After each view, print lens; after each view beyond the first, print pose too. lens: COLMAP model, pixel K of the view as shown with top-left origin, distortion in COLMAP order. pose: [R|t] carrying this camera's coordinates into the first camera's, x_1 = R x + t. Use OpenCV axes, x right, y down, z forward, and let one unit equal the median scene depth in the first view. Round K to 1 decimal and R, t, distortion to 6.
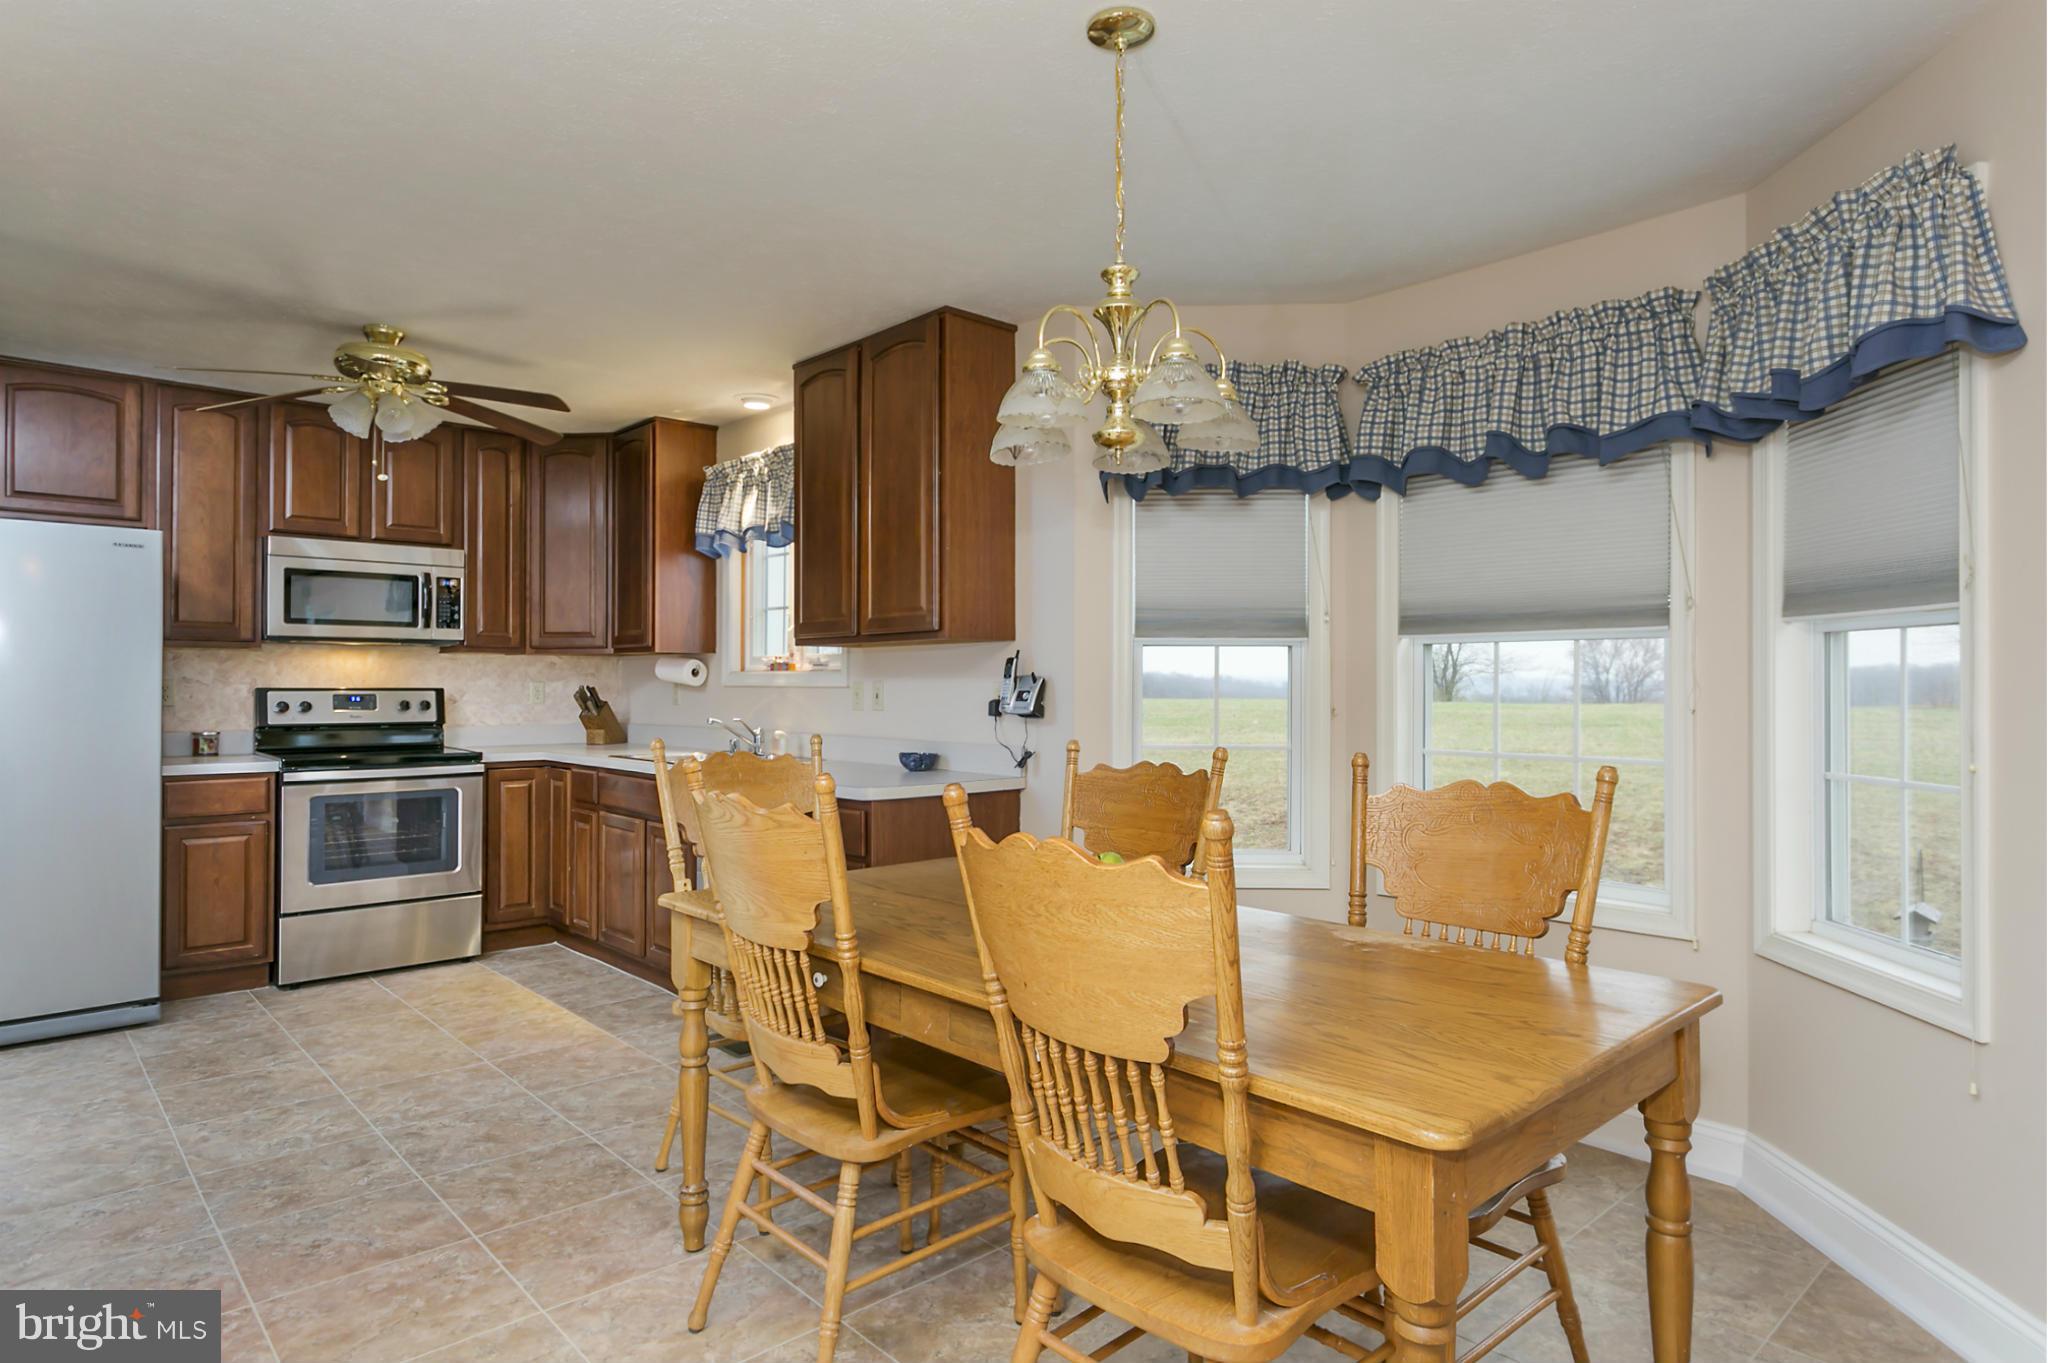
lens RADIAL K [[1092.5, 0, 1024.0], [0, 1092.5, 681.5], [0, 0, 1]] dist [-0.002621, -0.000072]
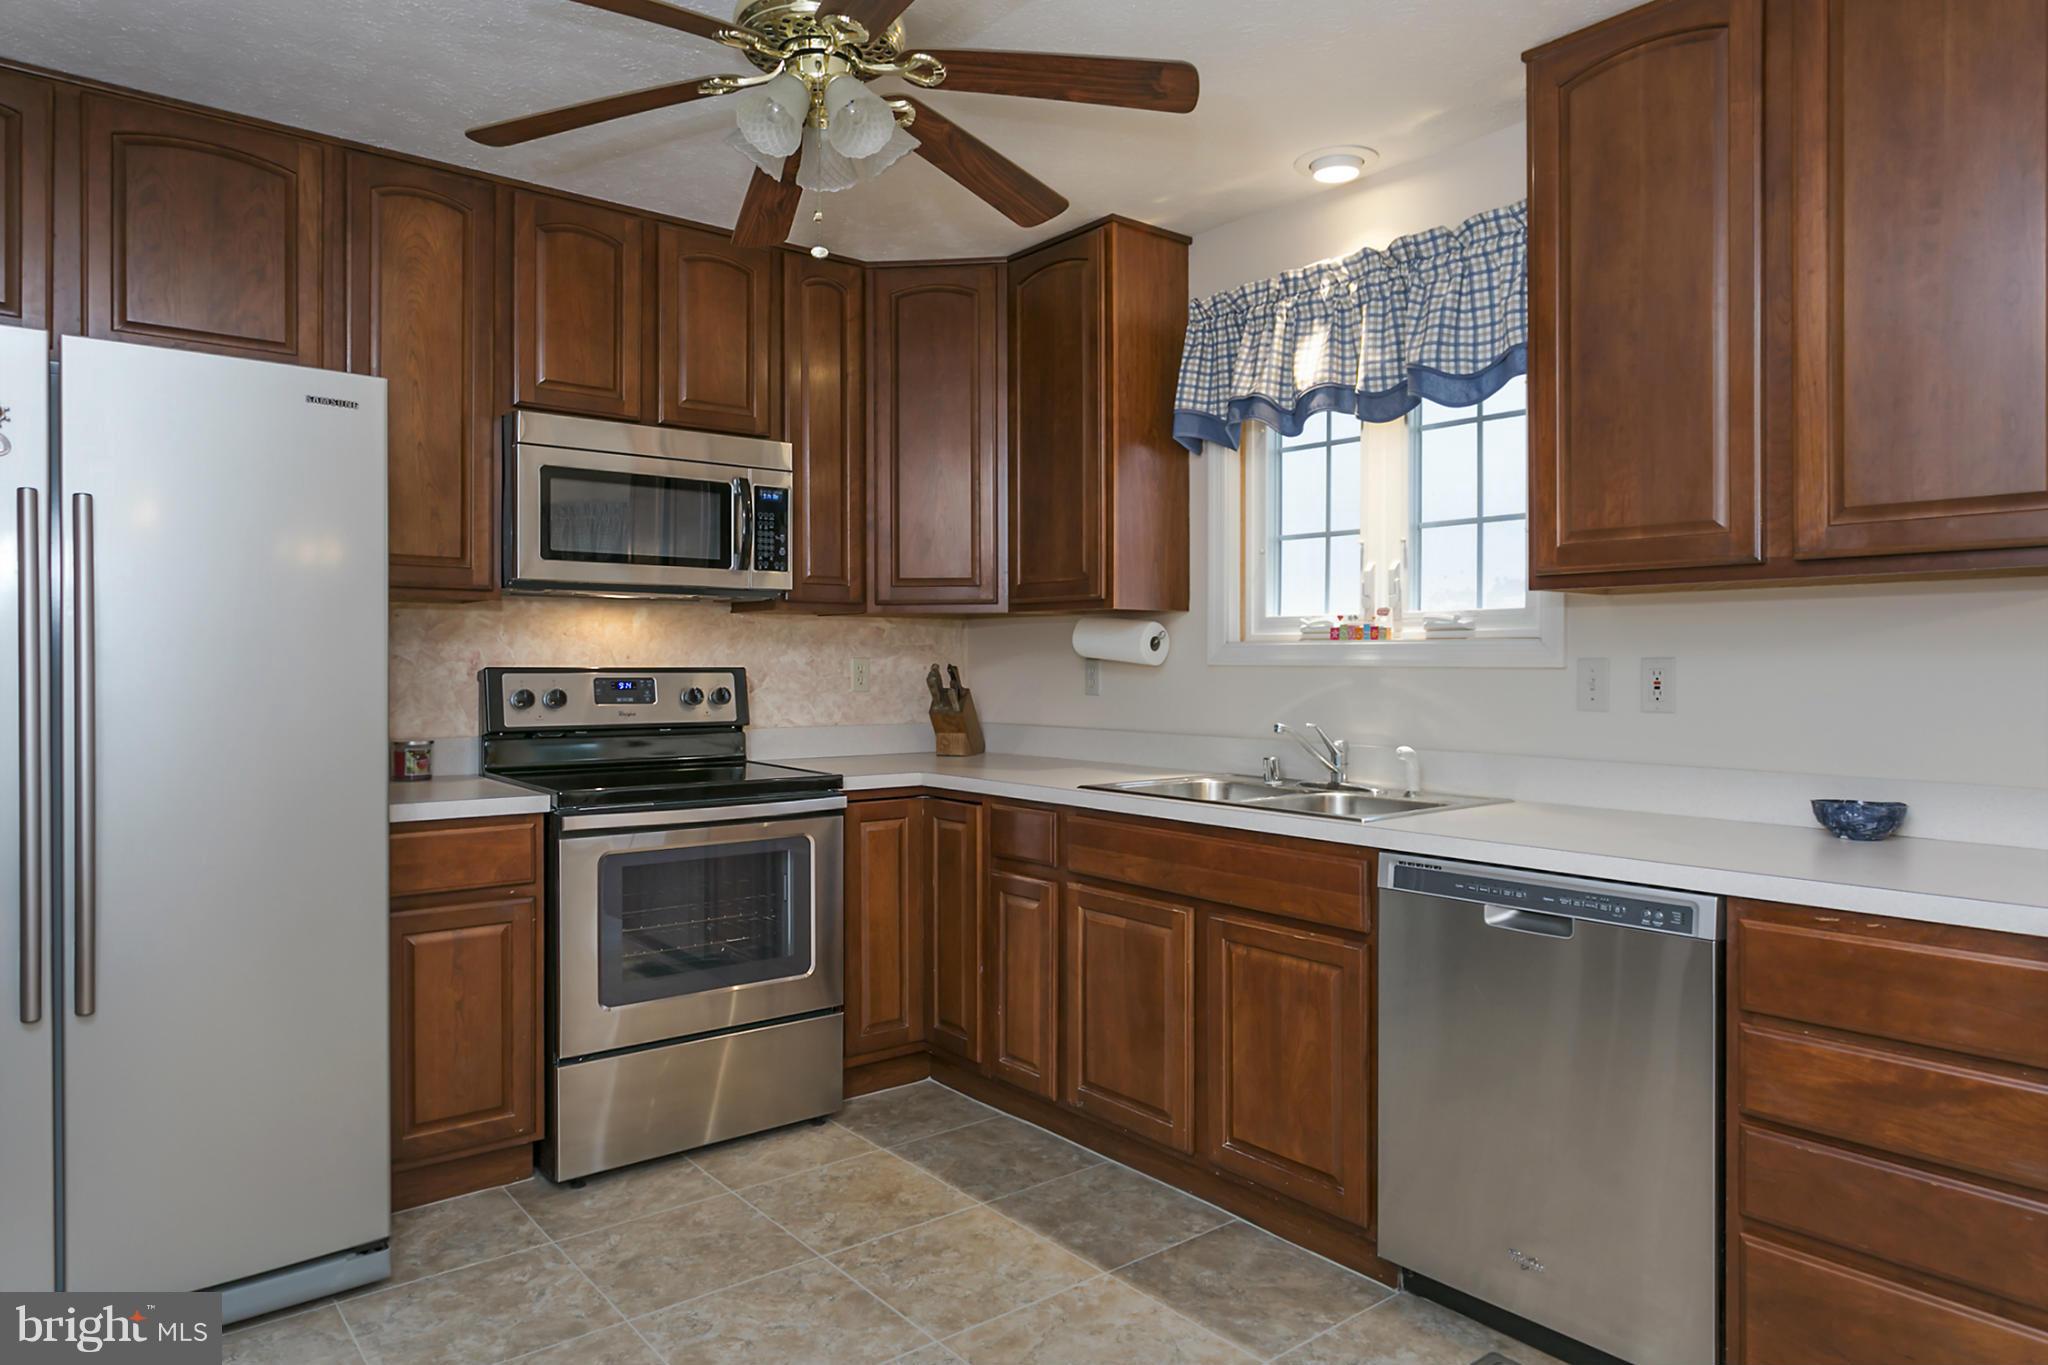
lens RADIAL K [[1213.4, 0, 1024.0], [0, 1213.4, 682.5], [0, 0, 1]] dist [-0.019536, 0.000422]
pose [[0.997023, 0.002966, -0.077042, -0.348677], [-0.001422, 0.999797, 0.020088, 0.000158], [0.077086, -0.019919, 0.996825, 0.347183]]
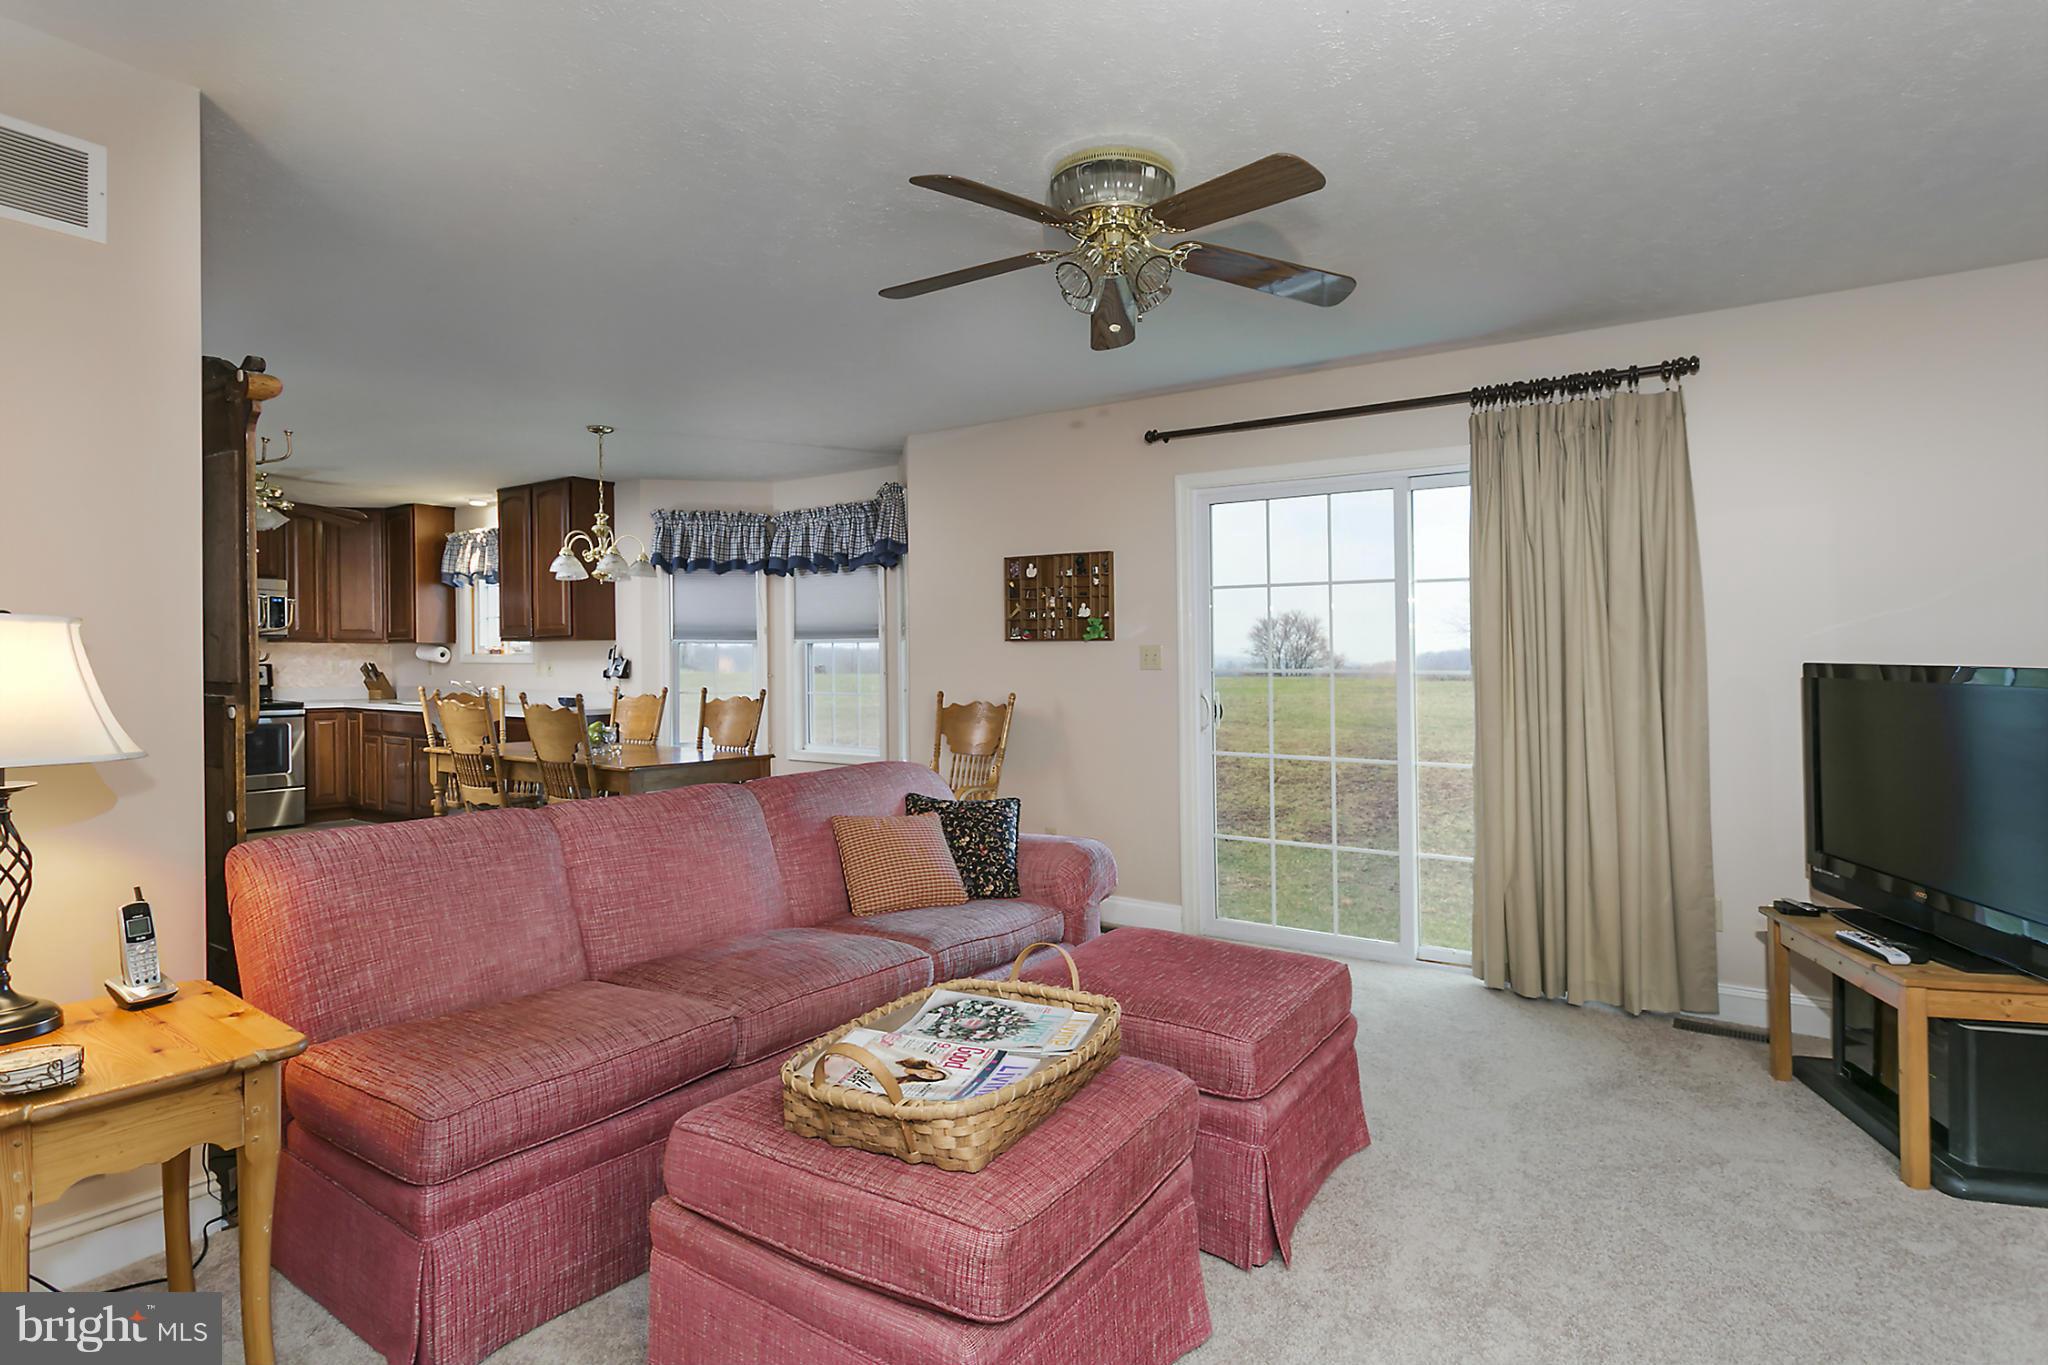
lens RADIAL K [[1045.5, 0, 1024.0], [0, 1045.5, 682.5], [0, 0, 1]] dist [0.001195, 0.000219]
pose [[0.979583, -0.003040, 0.201018, 0.268140], [-0.001542, 0.999743, 0.022634, -0.003693], [-0.201035, -0.022482, 0.979326, -0.806159]]
